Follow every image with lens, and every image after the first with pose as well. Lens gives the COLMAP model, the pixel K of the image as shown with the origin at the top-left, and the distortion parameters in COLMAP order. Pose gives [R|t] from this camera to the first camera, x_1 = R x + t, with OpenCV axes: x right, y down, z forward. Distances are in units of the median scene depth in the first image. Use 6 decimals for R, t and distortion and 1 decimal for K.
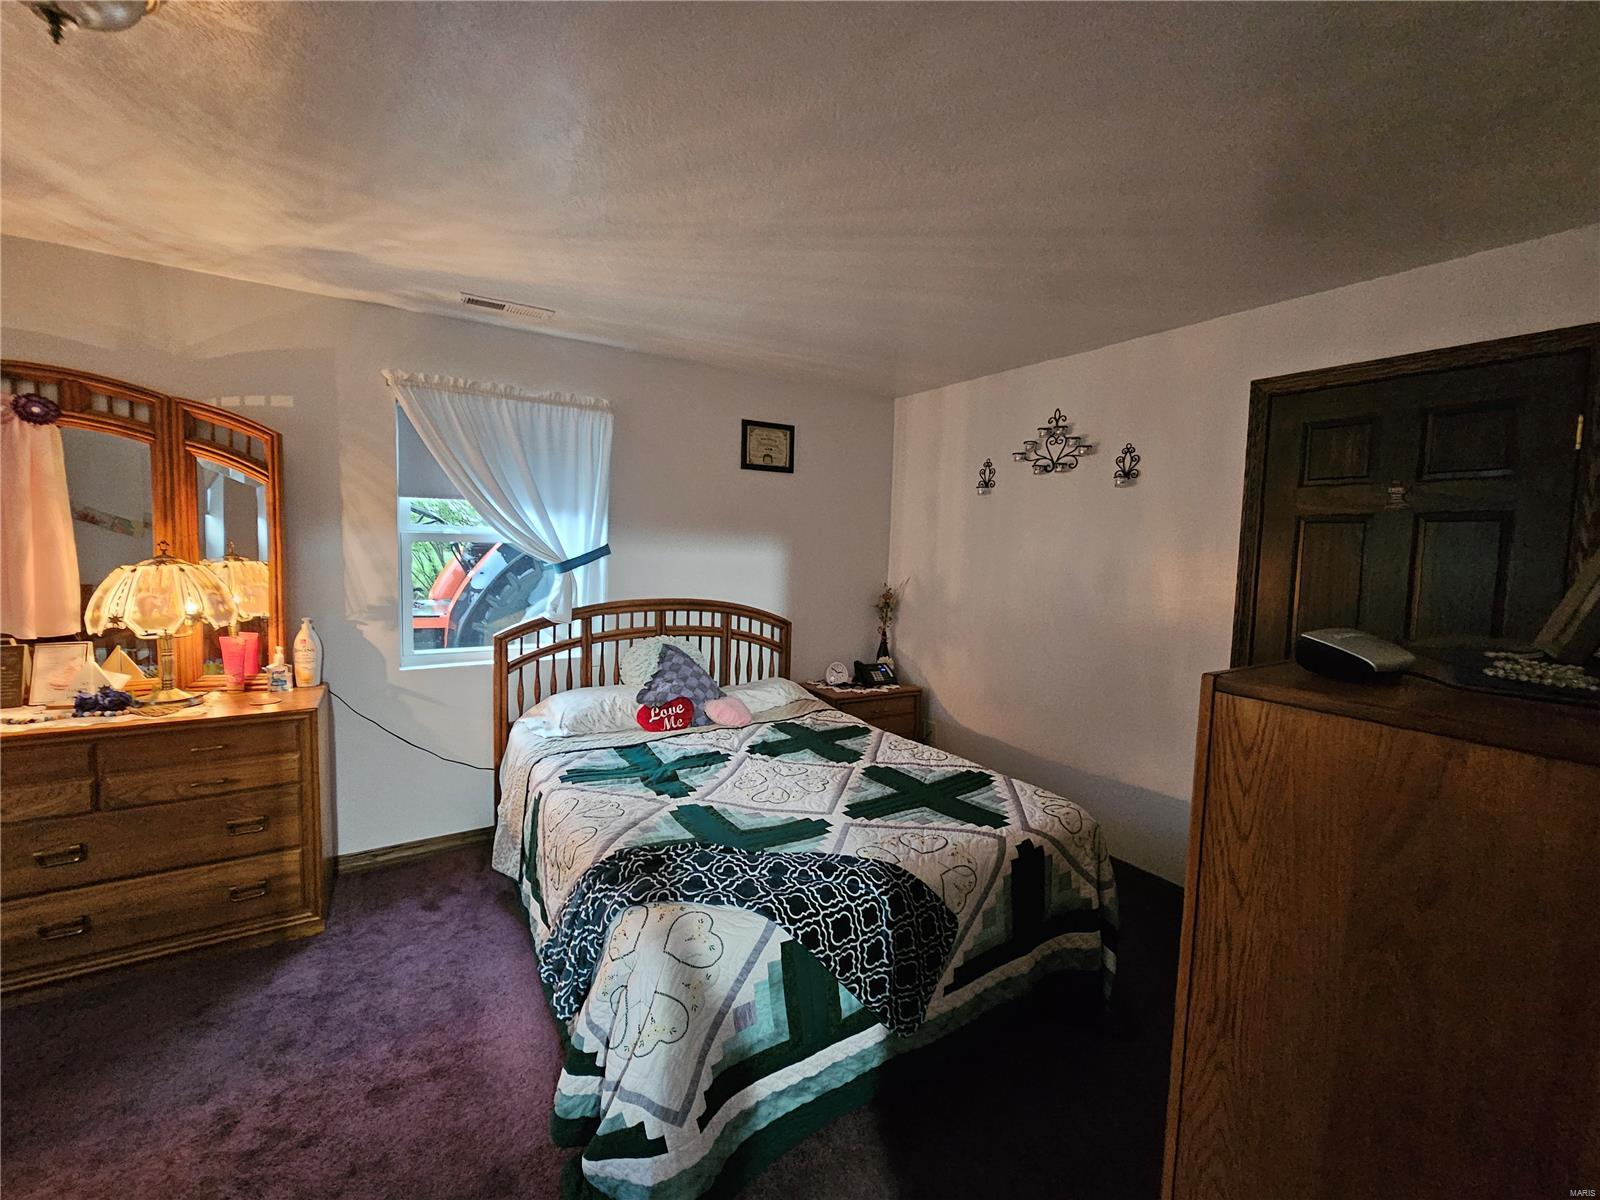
lens RADIAL K [[649.2, 0, 801.4], [0, 649.2, 593.7], [0, 0, 1]] dist [0.000342, 0.000073]
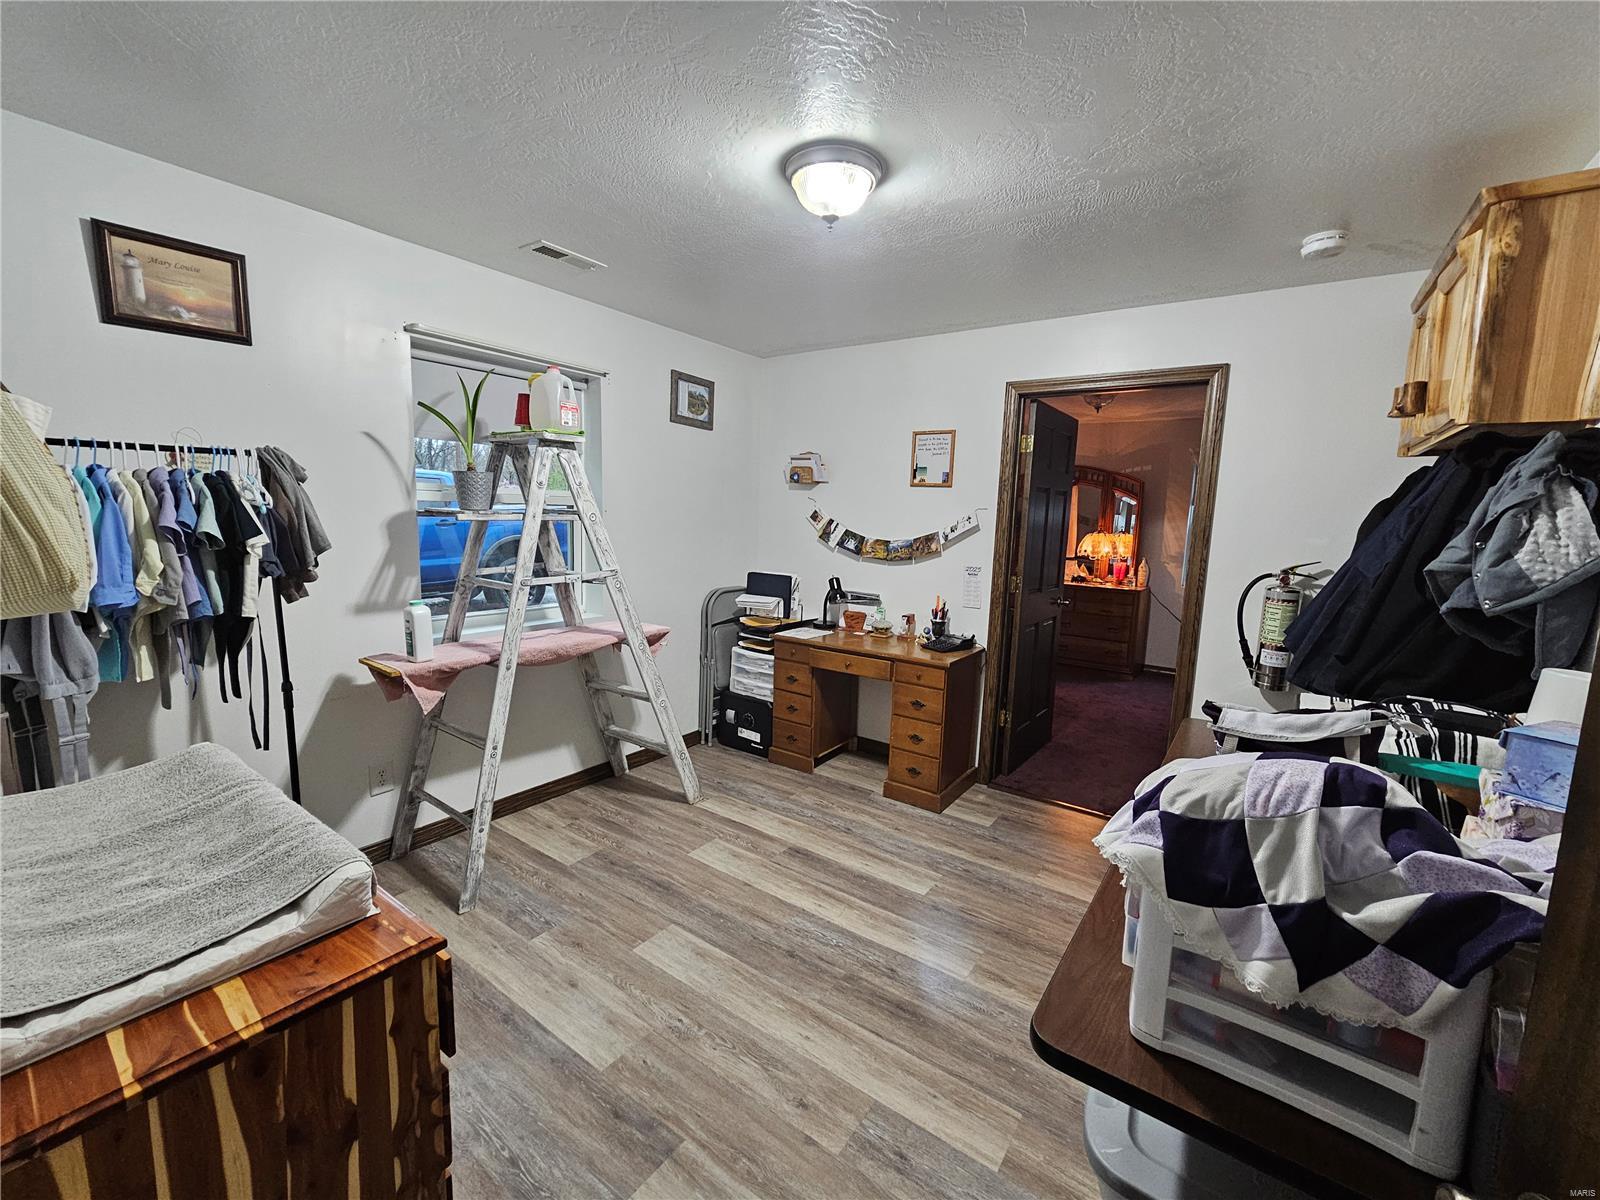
lens RADIAL K [[649.2, 0, 800.5], [0, 649.2, 601.5], [0, 0, 1]] dist [0.000342, 0.000073]
pose [[0.368761, 0.101676, -0.923946, 1.071347], [-0.094205, 0.992969, 0.071673, 0.155898], [0.924738, 0.060610, 0.375747, -1.138718]]
